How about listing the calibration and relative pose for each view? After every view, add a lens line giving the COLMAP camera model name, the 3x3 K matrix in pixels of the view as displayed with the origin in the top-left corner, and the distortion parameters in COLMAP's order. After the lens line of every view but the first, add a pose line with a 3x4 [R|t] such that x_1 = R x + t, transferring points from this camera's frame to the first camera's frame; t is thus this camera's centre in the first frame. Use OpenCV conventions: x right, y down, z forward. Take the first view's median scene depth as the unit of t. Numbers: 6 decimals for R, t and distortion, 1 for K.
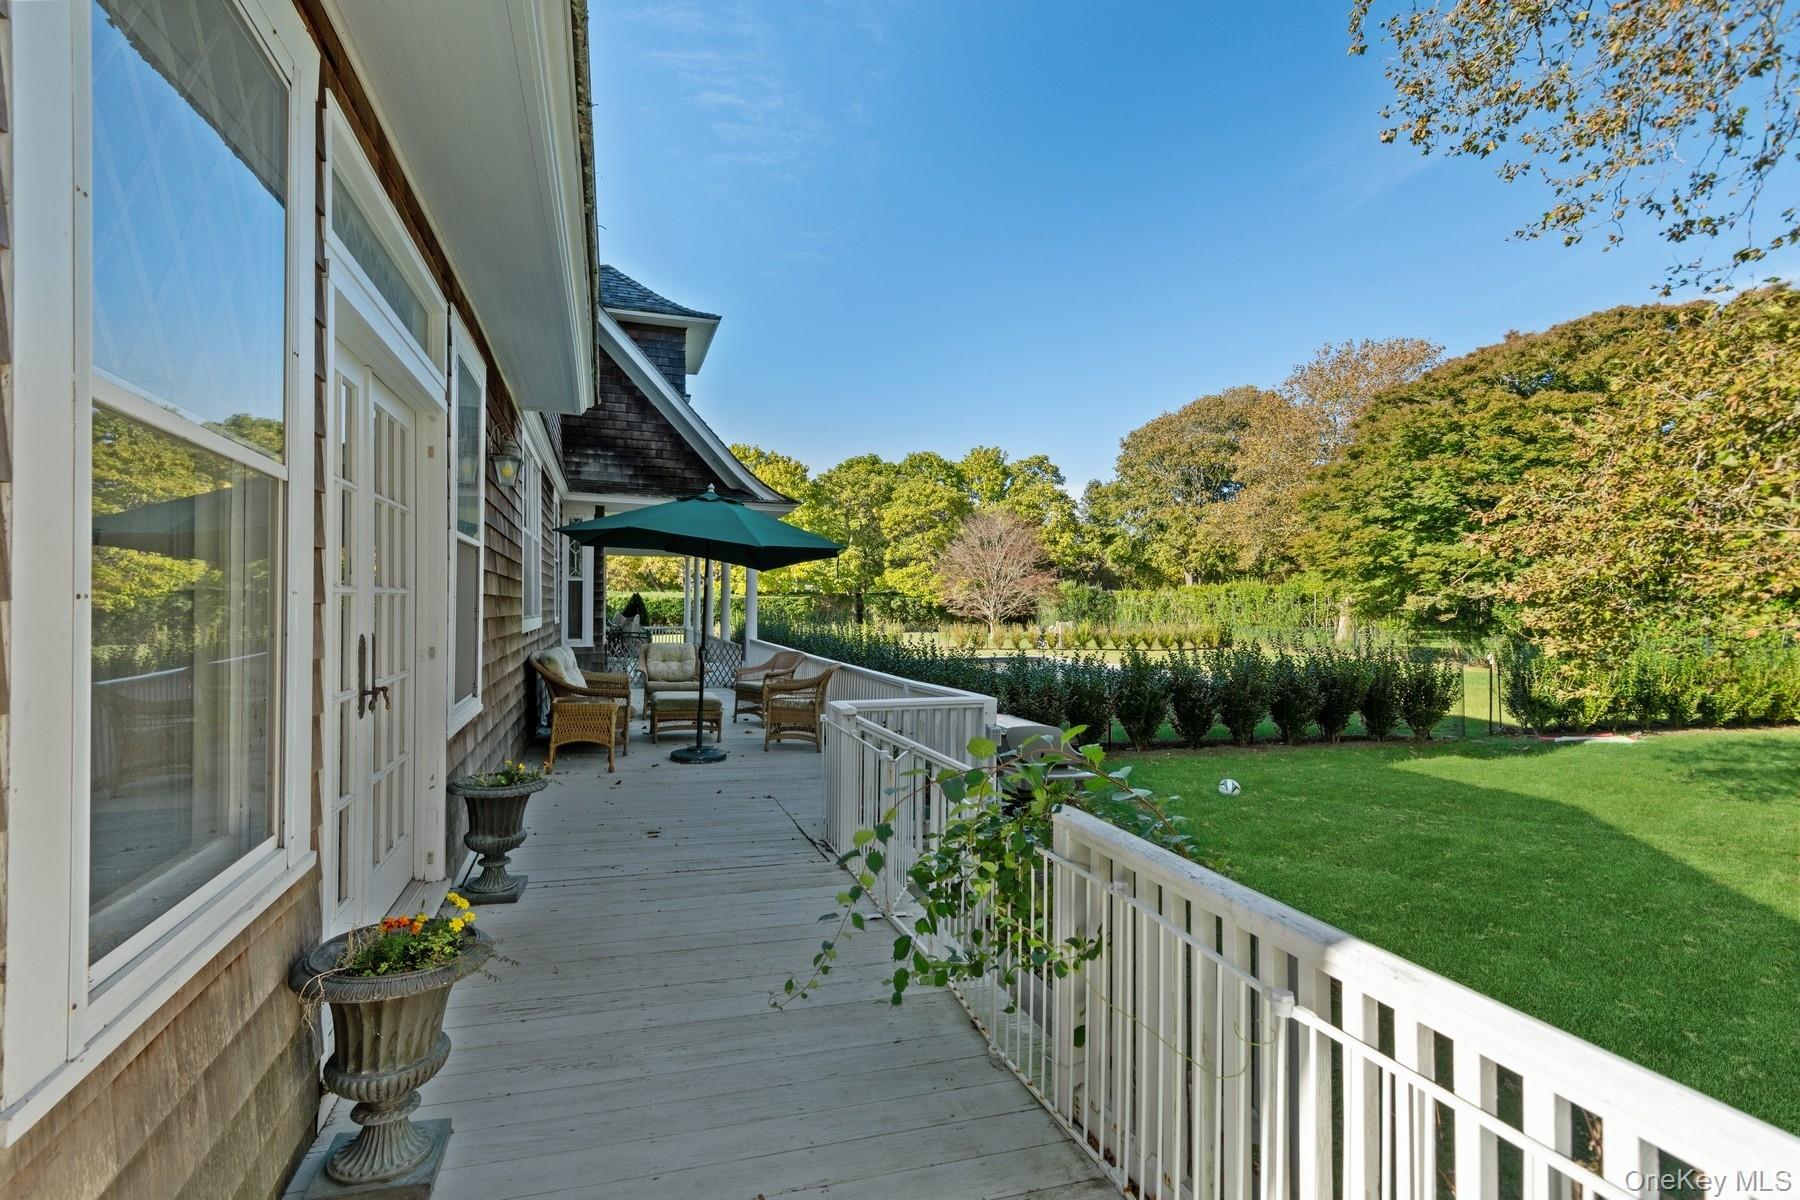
lens RADIAL K [[886.5, 0, 900.0], [0, 886.5, 600.0], [0, 0, 1]] dist [-0.000735, 0.000000]
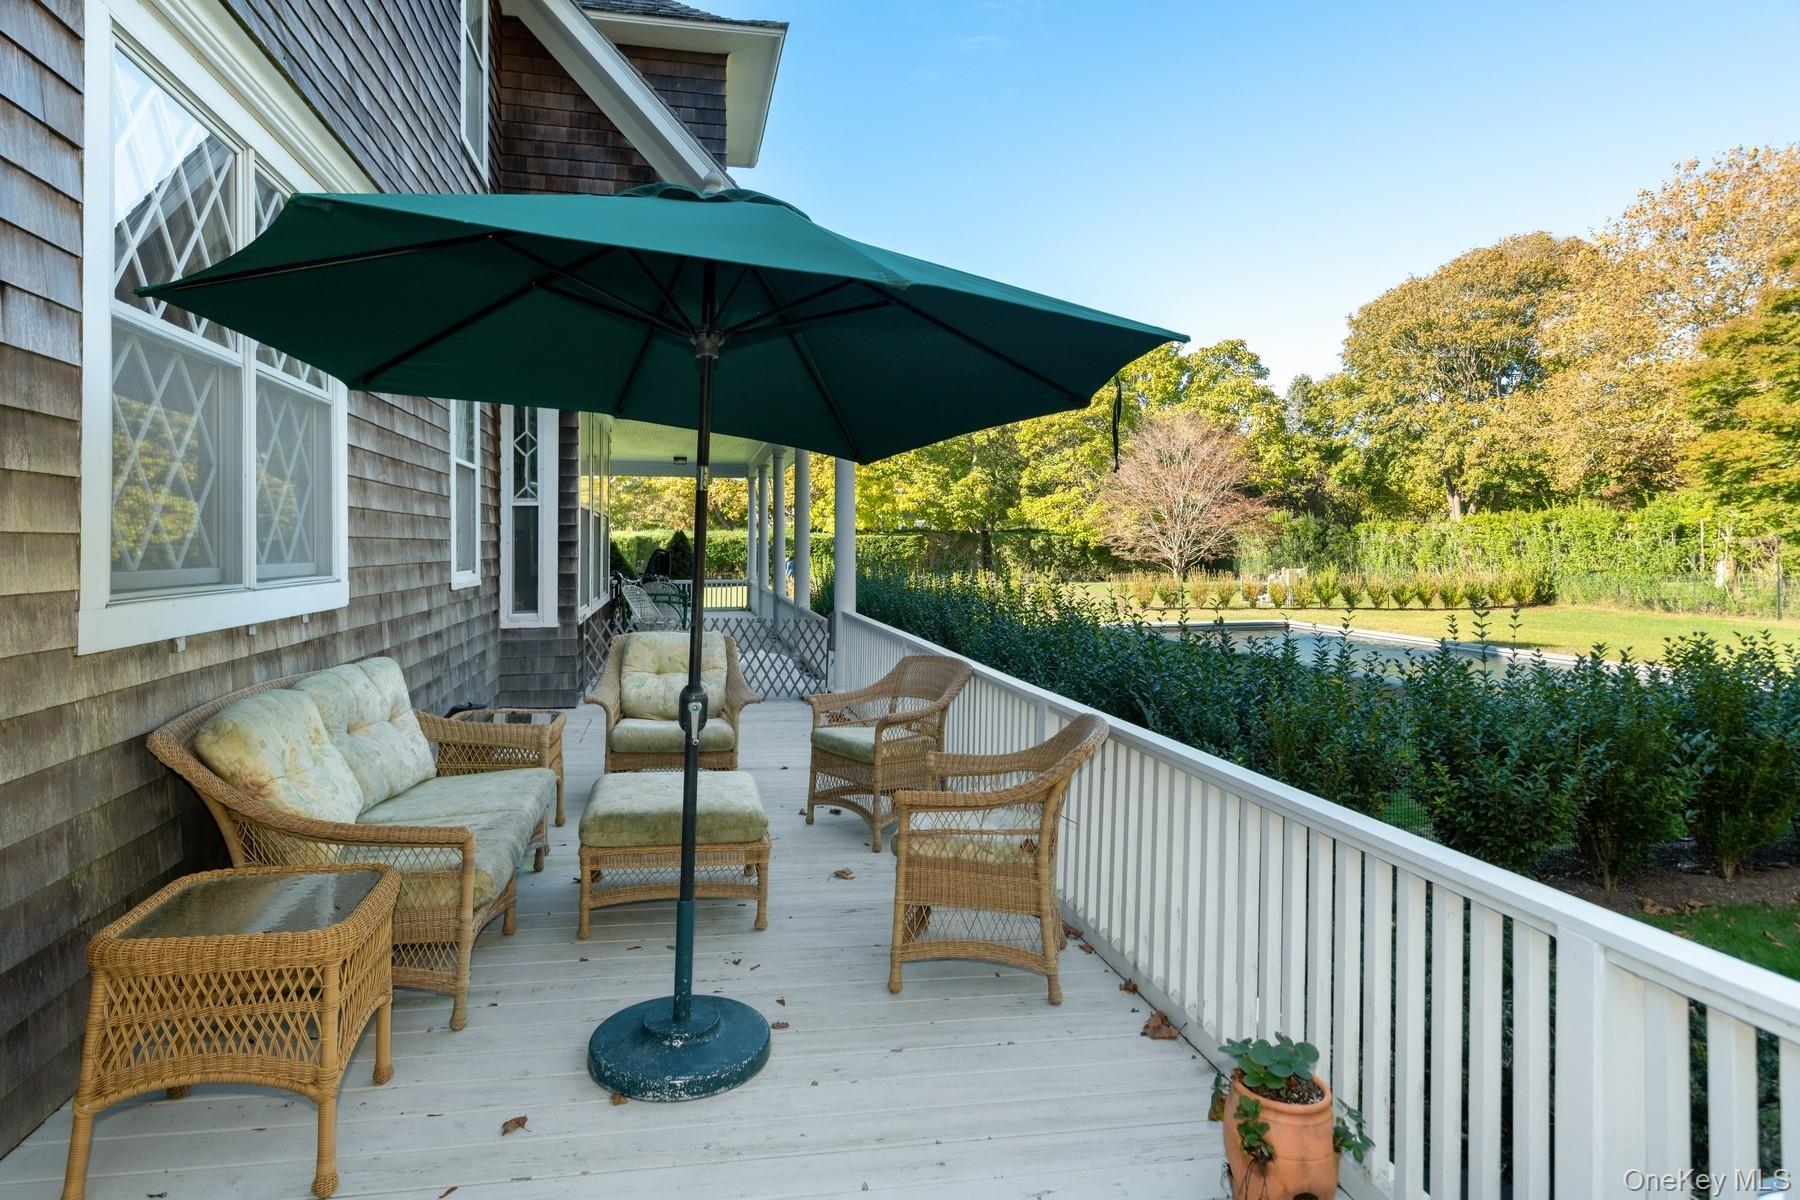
lens RADIAL K [[1045.5, 0, 896.9], [0, 1045.5, 546.2], [0, 0, 1]] dist [-0.161434, -0.000606]
pose [[0.993300, -0.007121, -0.115345, -0.023938], [0.007790, 0.999955, 0.005349, 0.000578], [0.115302, -0.006212, 0.993311, 0.142286]]
